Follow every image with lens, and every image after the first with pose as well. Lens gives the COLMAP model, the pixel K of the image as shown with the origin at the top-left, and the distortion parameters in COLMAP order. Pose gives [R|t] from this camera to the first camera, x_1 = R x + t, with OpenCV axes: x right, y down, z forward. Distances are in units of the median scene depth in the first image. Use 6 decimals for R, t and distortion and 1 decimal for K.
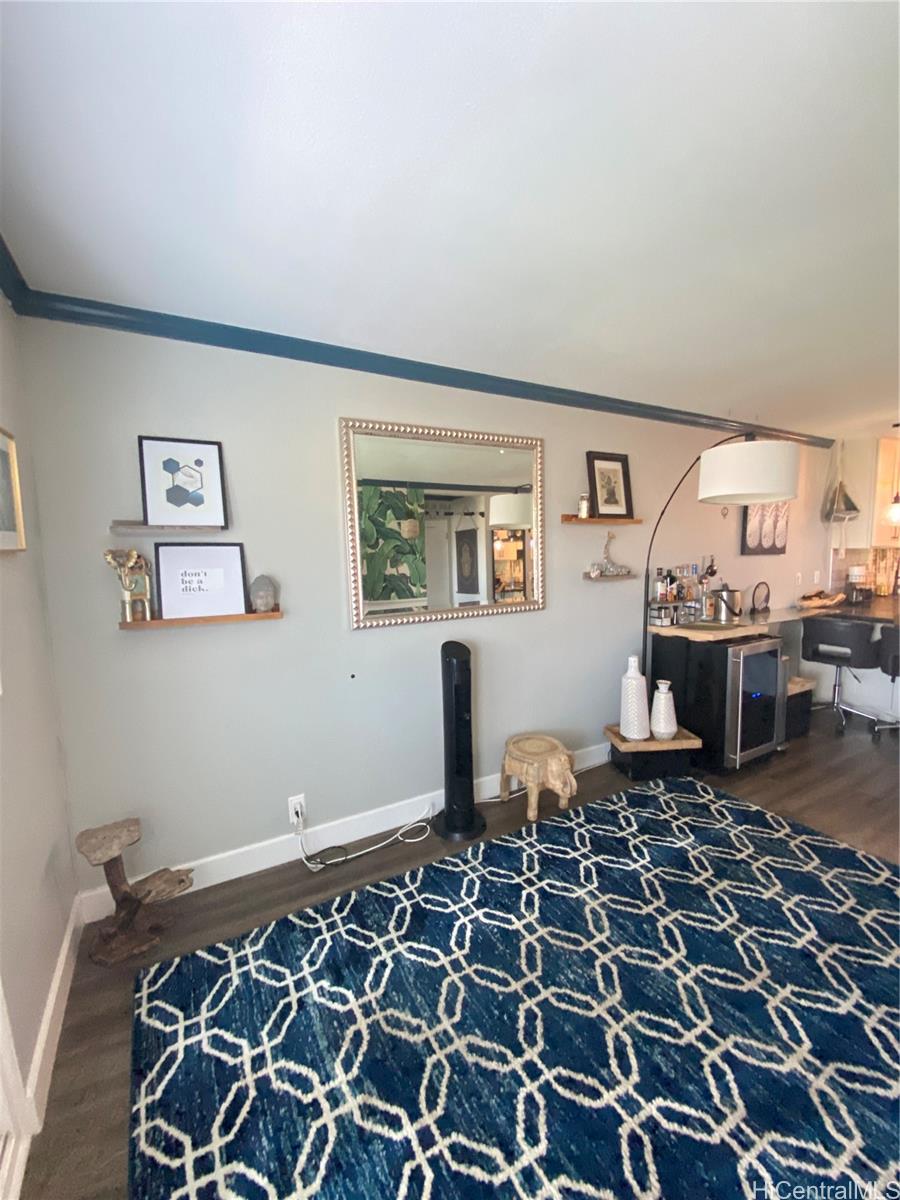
lens RADIAL K [[482.8, 0, 441.2], [0, 482.8, 596.1], [0, 0, 1]] dist [-0.030494, -0.005100]
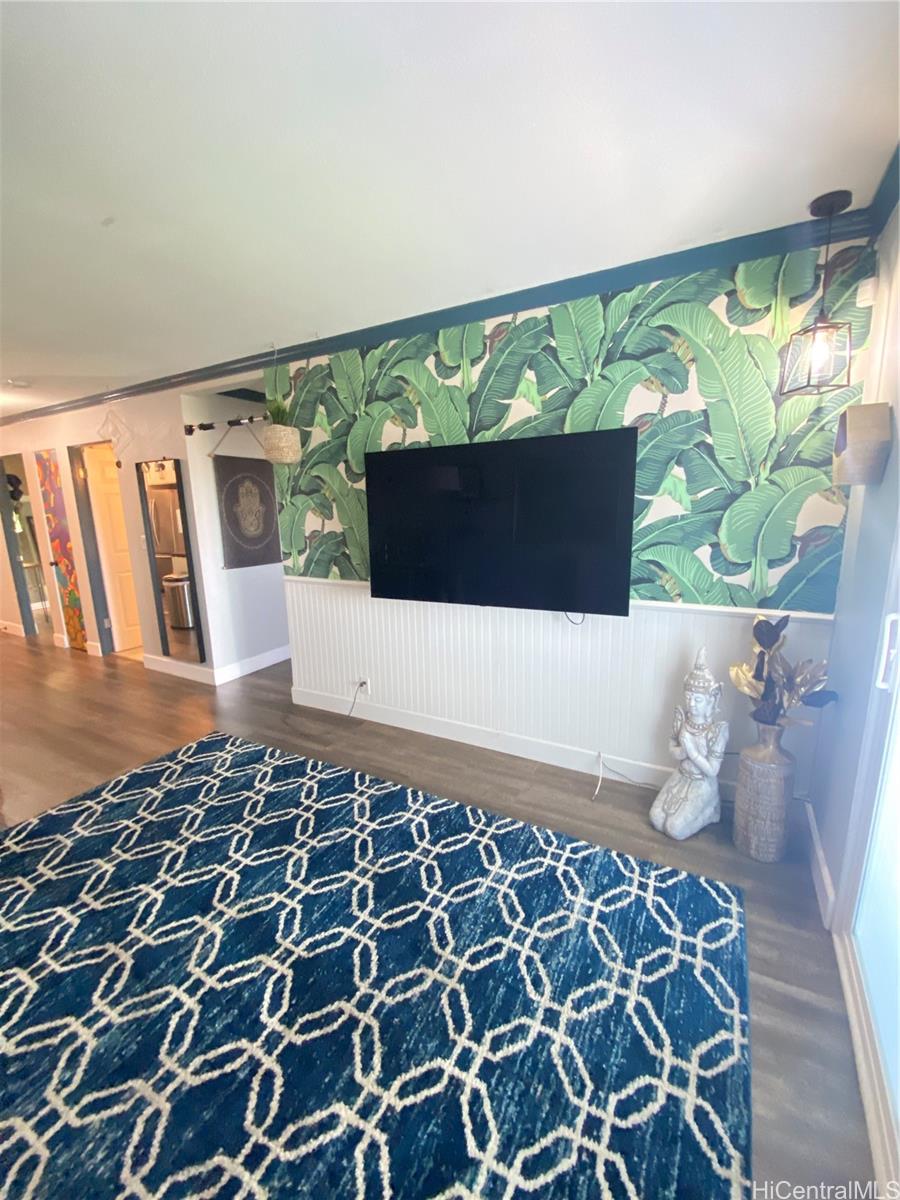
lens RADIAL K [[482.8, 0, 437.3], [0, 482.8, 596.9], [0, 0, 1]] dist [-0.030494, -0.005100]
pose [[-0.534142, -0.137276, 0.834175, -0.525056], [0.117928, 0.964982, 0.234314, -0.084971], [-0.837129, 0.223529, -0.499248, 0.944826]]
